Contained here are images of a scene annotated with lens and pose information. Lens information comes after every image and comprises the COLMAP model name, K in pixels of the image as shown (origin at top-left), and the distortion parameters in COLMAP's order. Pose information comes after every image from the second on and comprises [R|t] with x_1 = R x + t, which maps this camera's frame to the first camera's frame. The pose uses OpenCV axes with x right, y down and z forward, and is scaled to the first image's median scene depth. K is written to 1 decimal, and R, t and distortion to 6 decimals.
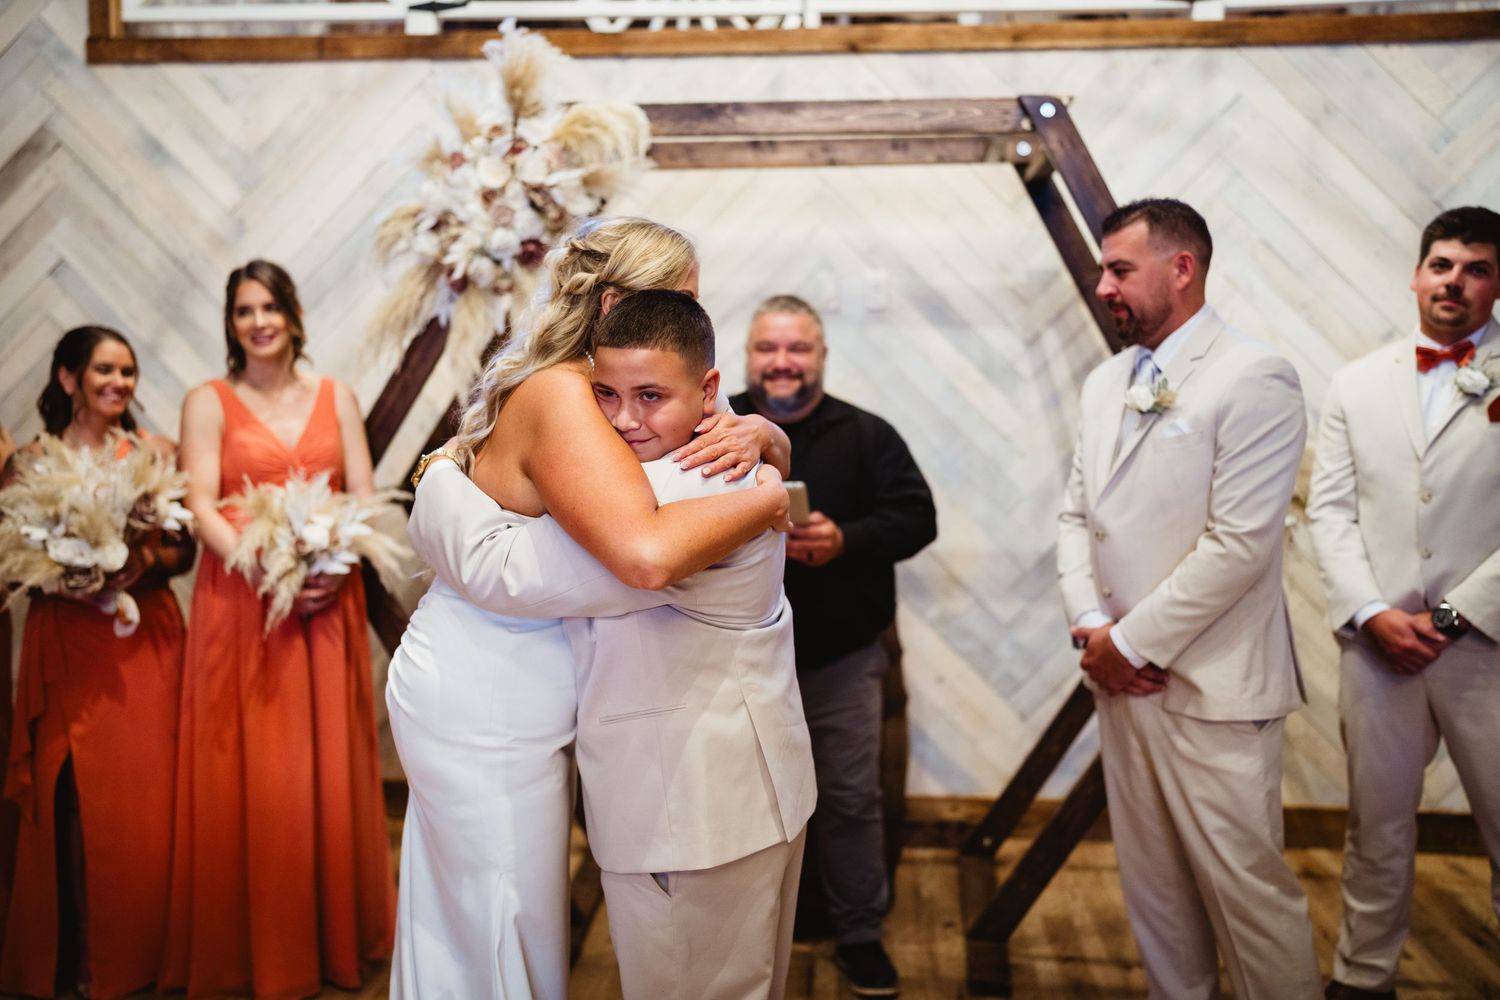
lens RADIAL K [[1473.8, 0, 745.8], [0, 1473.8, 497.5], [0, 0, 1]] dist [-0.047782, 0.176715]
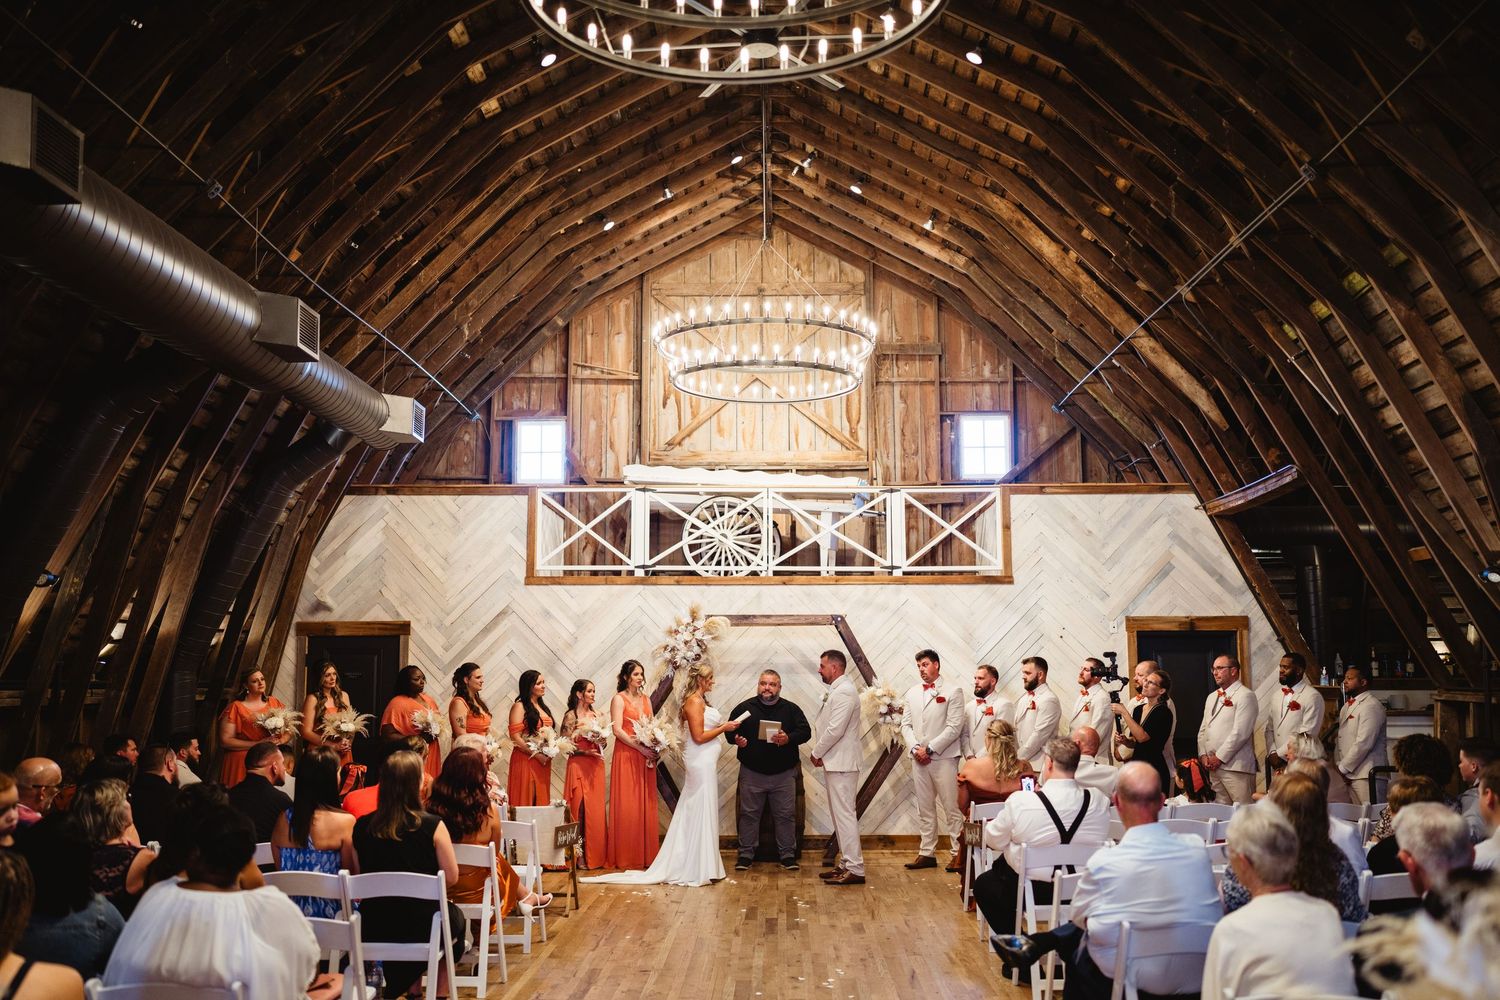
lens RADIAL K [[1492.2, 0, 754.5], [0, 1492.2, 476.7], [0, 0, 1]] dist [-0.057990, 0.191709]
pose [[0.997748, 0.004375, 0.066937, -0.222179], [0.009876, 0.977415, -0.211098, 0.150062], [-0.066349, 0.211283, 0.975170, -2.331483]]
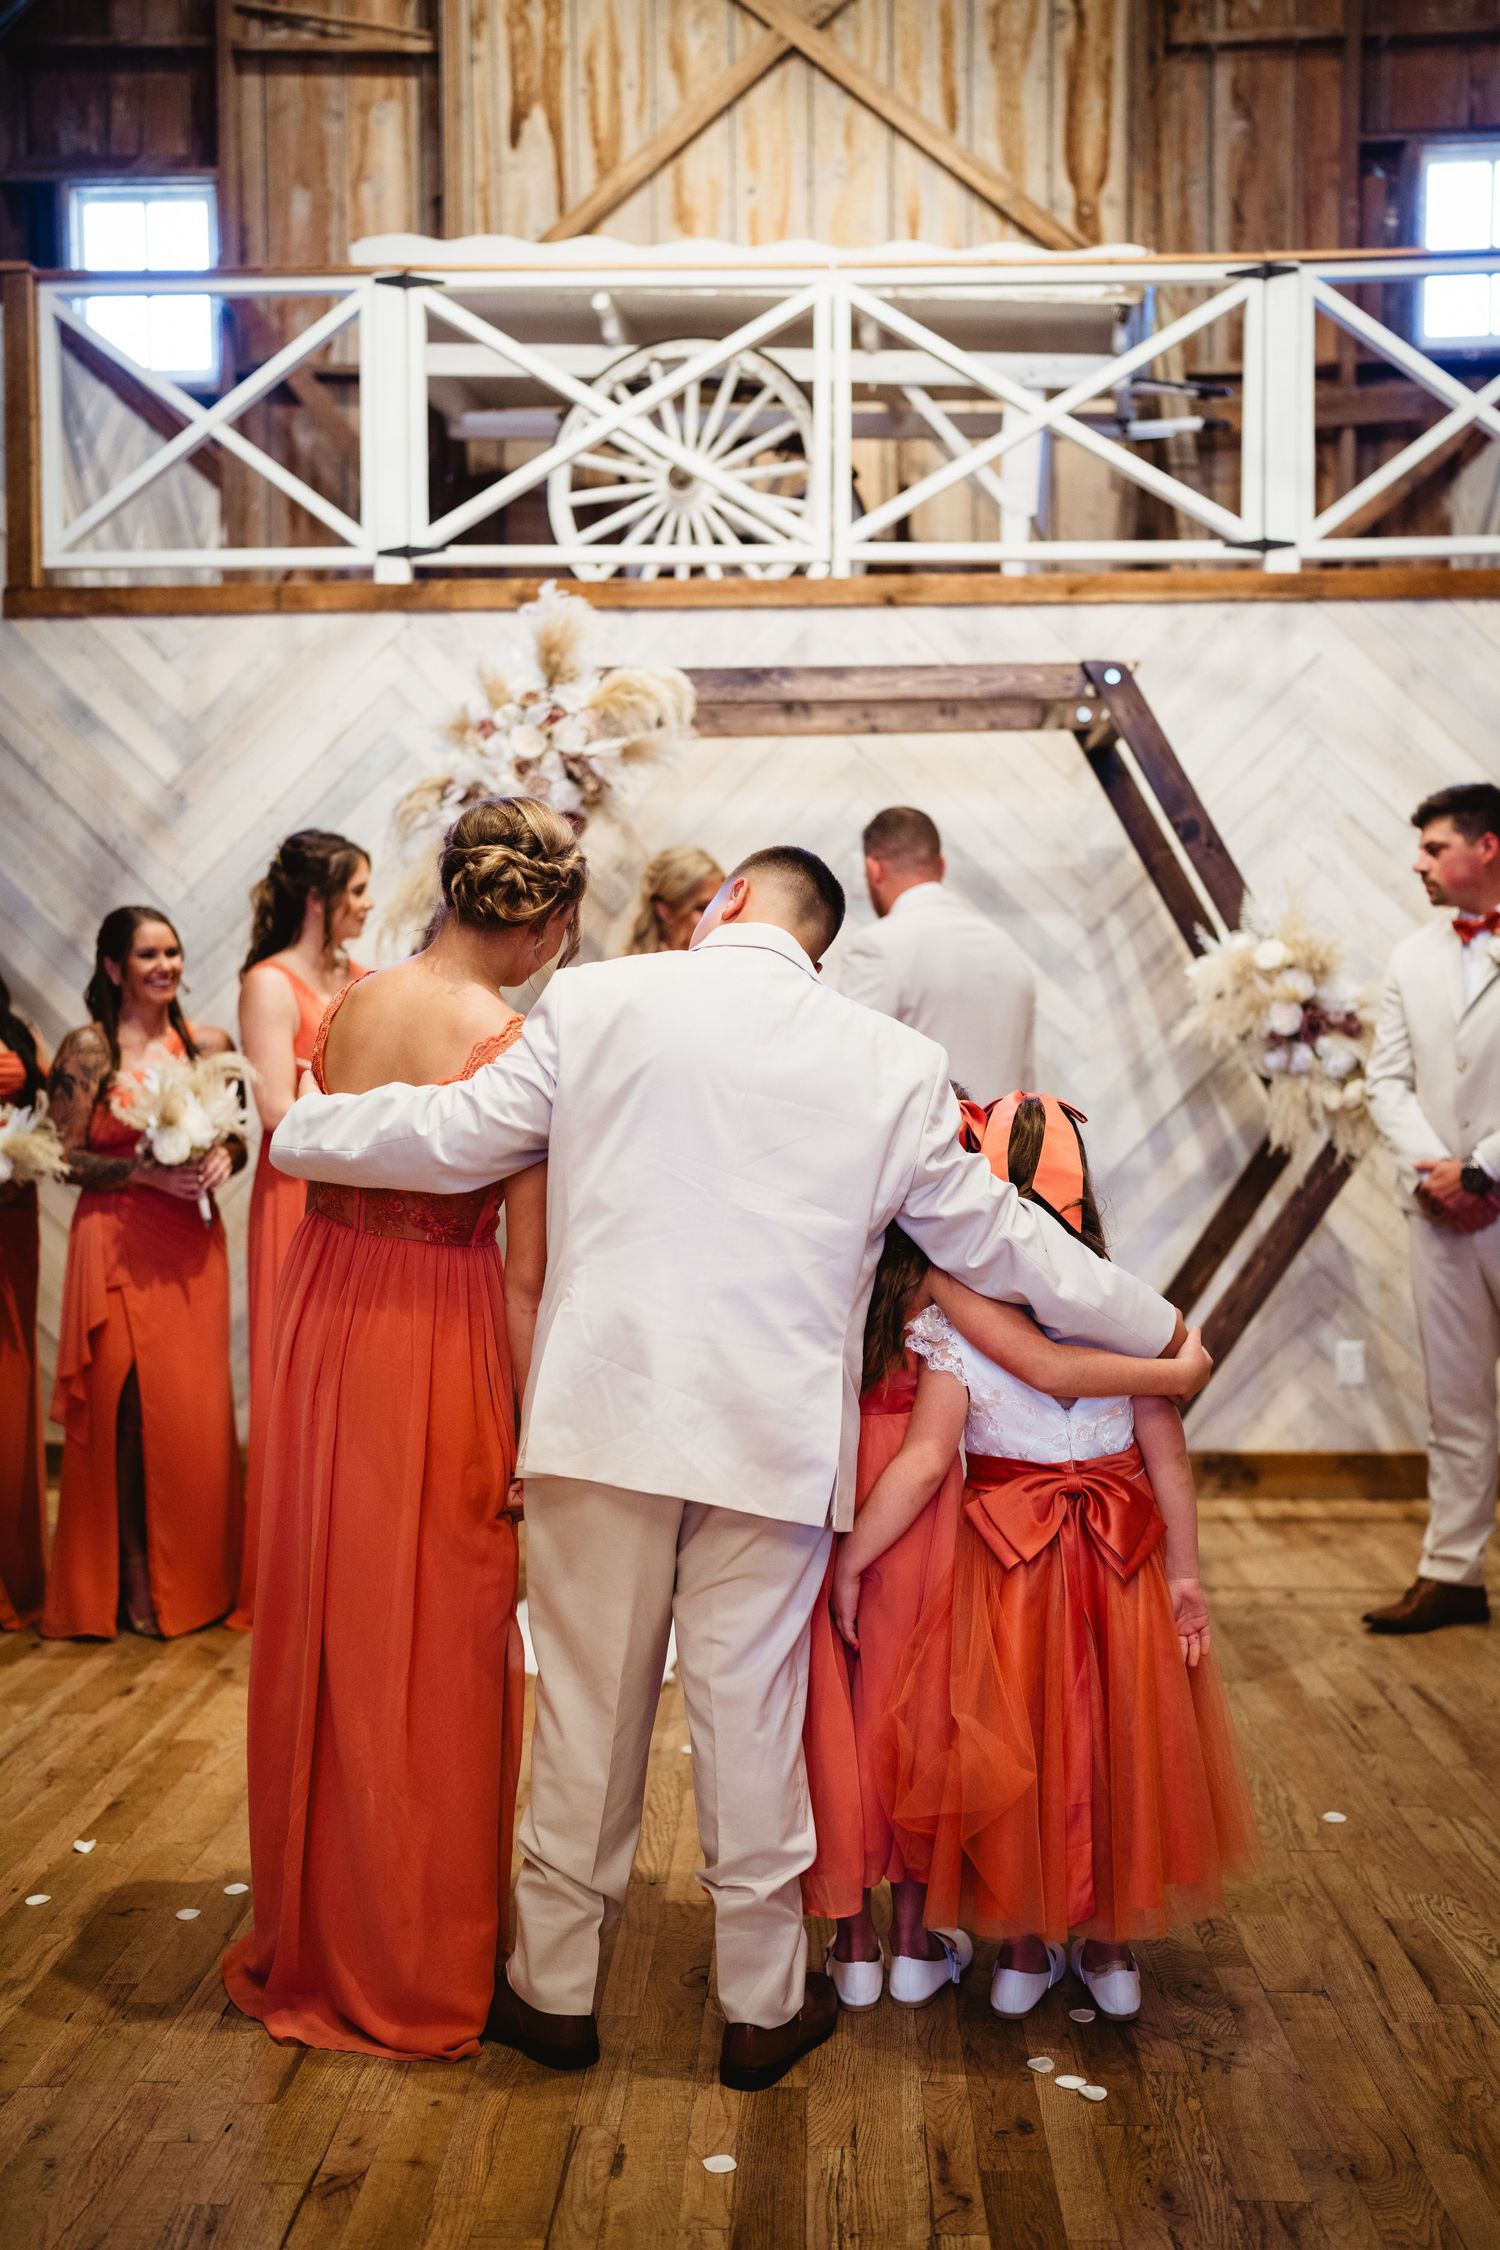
lens RADIAL K [[2210.7, 0, 743.4], [0, 2210.7, 1134.9], [0, 0, 1]] dist [-0.047782, 0.176715]
pose [[0.998911, -0.009057, 0.045760, -0.088151], [0.010730, 0.999278, -0.036435, 0.071847], [-0.045397, 0.036886, 0.998288, -0.351275]]
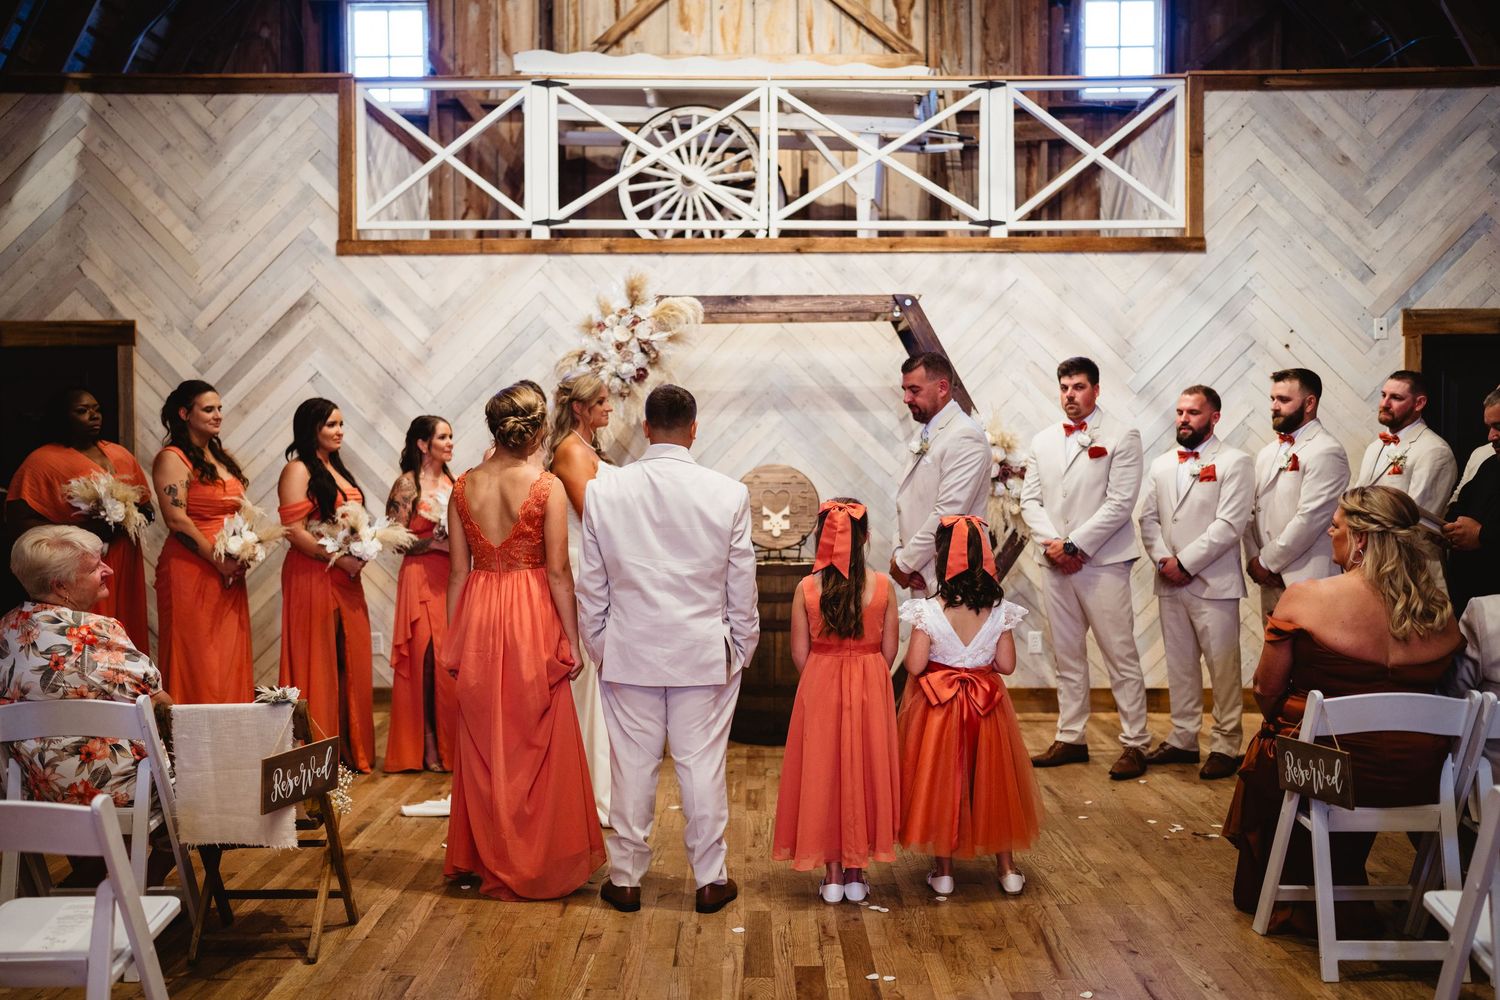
lens RADIAL K [[1499.2, 0, 750.0], [0, 1499.2, 500.0], [0, 0, 1]] dist [-0.057393, 0.183111]
pose [[0.996491, -0.009142, 0.083196, -0.148011], [0.013015, 0.998851, -0.046129, 0.075329], [-0.082679, 0.047050, 0.995465, -0.818599]]
